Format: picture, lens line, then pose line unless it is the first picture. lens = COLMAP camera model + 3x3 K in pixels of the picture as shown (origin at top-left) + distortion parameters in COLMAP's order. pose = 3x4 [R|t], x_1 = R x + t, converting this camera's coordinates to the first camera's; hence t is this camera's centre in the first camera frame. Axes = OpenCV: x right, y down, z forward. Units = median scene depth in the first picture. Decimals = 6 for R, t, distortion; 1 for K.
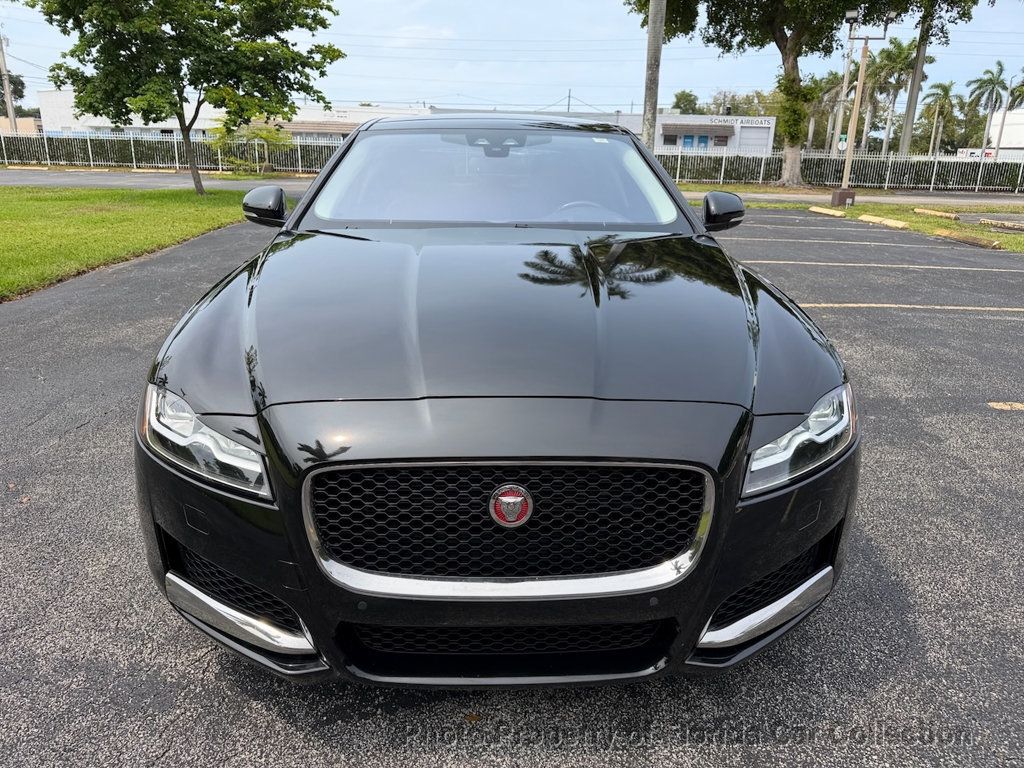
lens RADIAL K [[726.5, 0, 517.5], [0, 726.5, 380.0], [0, 0, 1]] dist [0.019858, -0.026233]
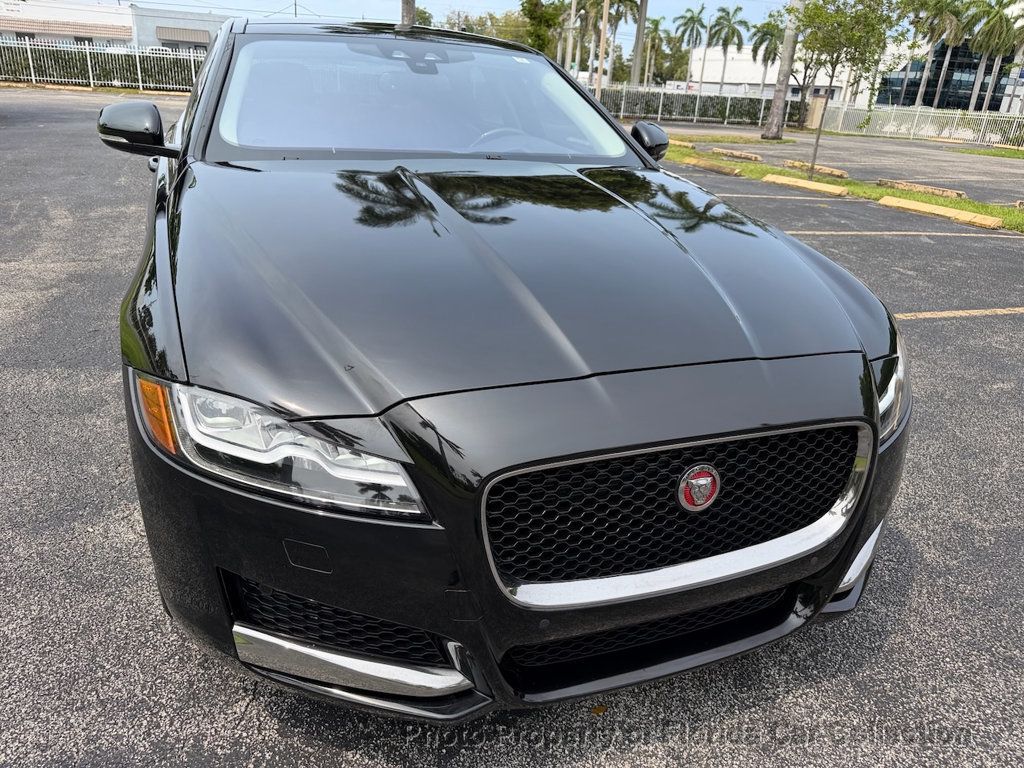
lens RADIAL K [[726.5, 0, 517.0], [0, 726.5, 384.2], [0, 0, 1]] dist [0.019858, -0.026233]
pose [[0.941896, -0.091657, 0.323157, -0.270399], [0.057957, 0.991968, 0.112428, -0.036576], [-0.330866, -0.087166, 0.939644, 0.129106]]
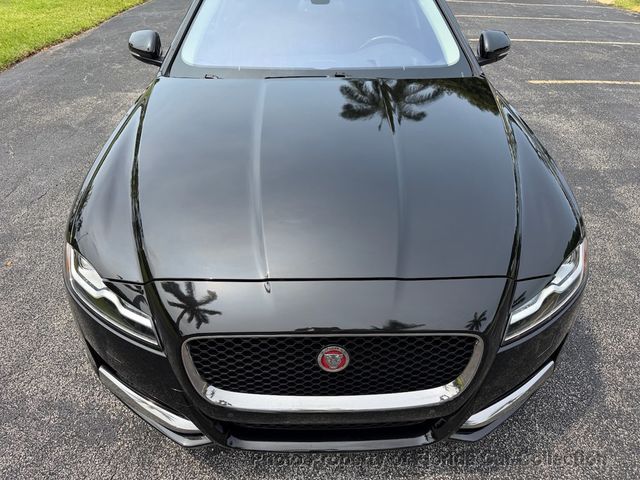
lens RADIAL K [[454.0, 0, 322.9], [0, 454.0, 243.5], [0, 0, 1]] dist [0.019858, -0.026233]
pose [[0.999774, 0.003687, -0.020956, -0.006093], [0.002588, 0.956492, 0.291748, -0.155264], [0.021120, -0.291736, 0.956266, 0.128846]]
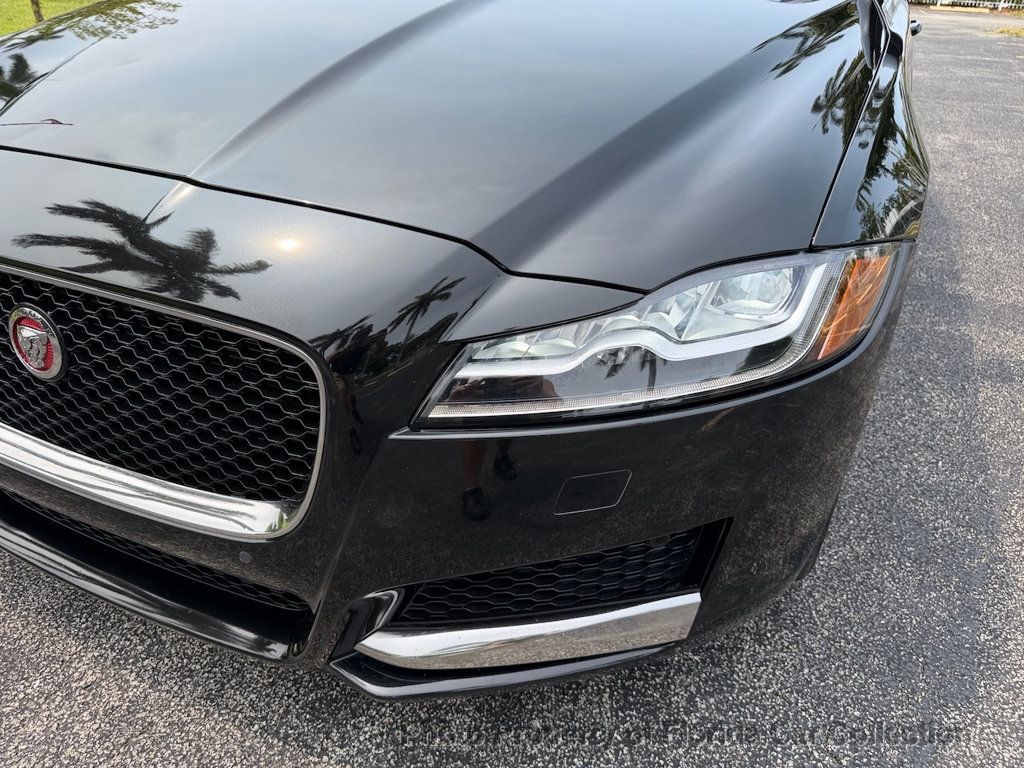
lens RADIAL K [[726.5, 0, 514.5], [0, 726.5, 384.2], [0, 0, 1]] dist [0.019858, -0.026233]
pose [[0.897178, 0.230346, -0.376845, 0.314971], [-0.145222, 0.959639, 0.240838, 0.001633], [0.417111, -0.161348, 0.894419, 0.333969]]
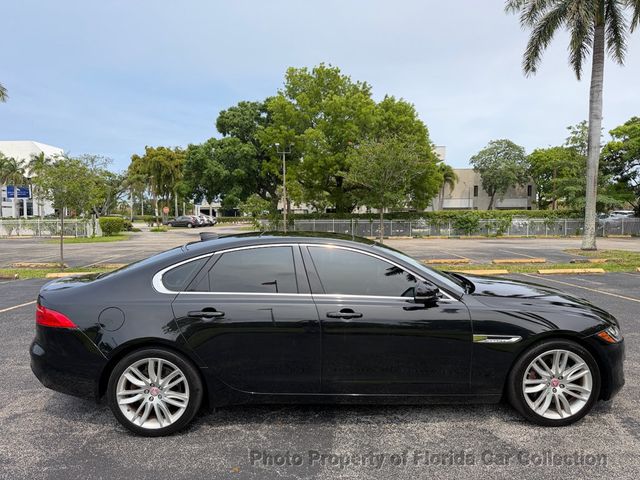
lens RADIAL K [[454.0, 0, 317.9], [0, 454.0, 233.5], [0, 0, 1]] dist [0.019858, -0.026233]
pose [[0.032353, -0.059253, 0.997719, -1.679690], [0.302531, 0.951994, 0.046728, -0.585334], [-0.952590, 0.300329, 0.048726, 1.315746]]
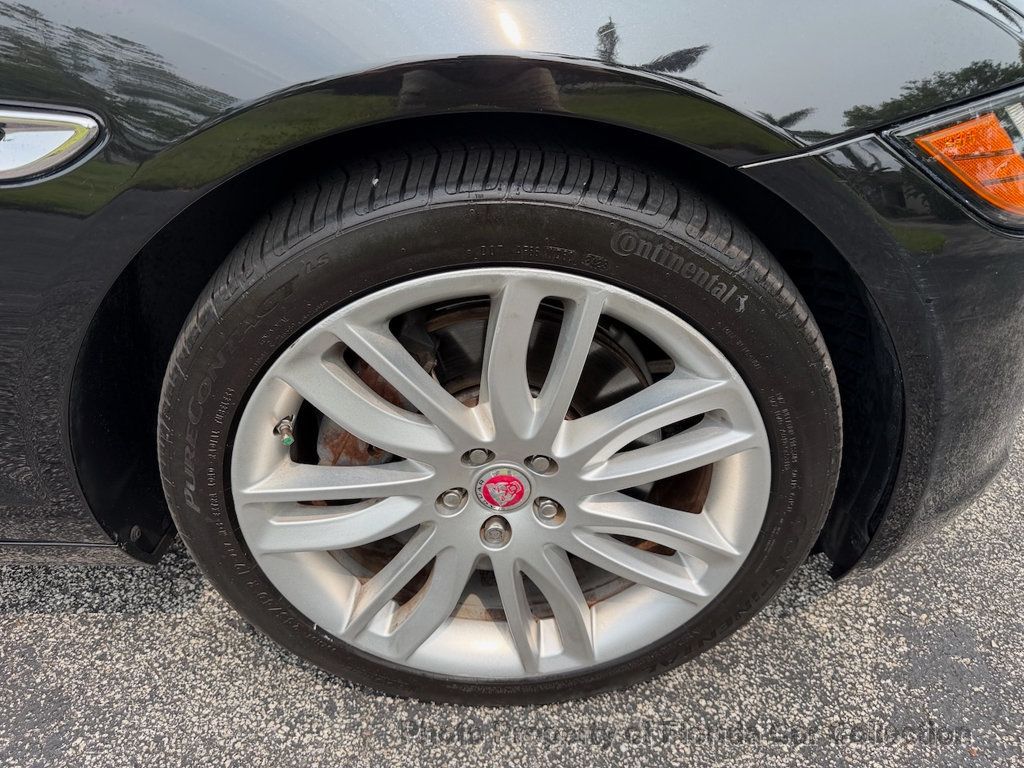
lens RADIAL K [[726.5, 0, 511.6], [0, 726.5, 389.8], [0, 0, 1]] dist [0.019858, -0.026233]
pose [[0.033374, -0.559320, 0.828280, -0.573805], [0.268301, 0.803335, 0.531665, -0.082704], [-0.962757, 0.204485, 0.176877, 0.788297]]
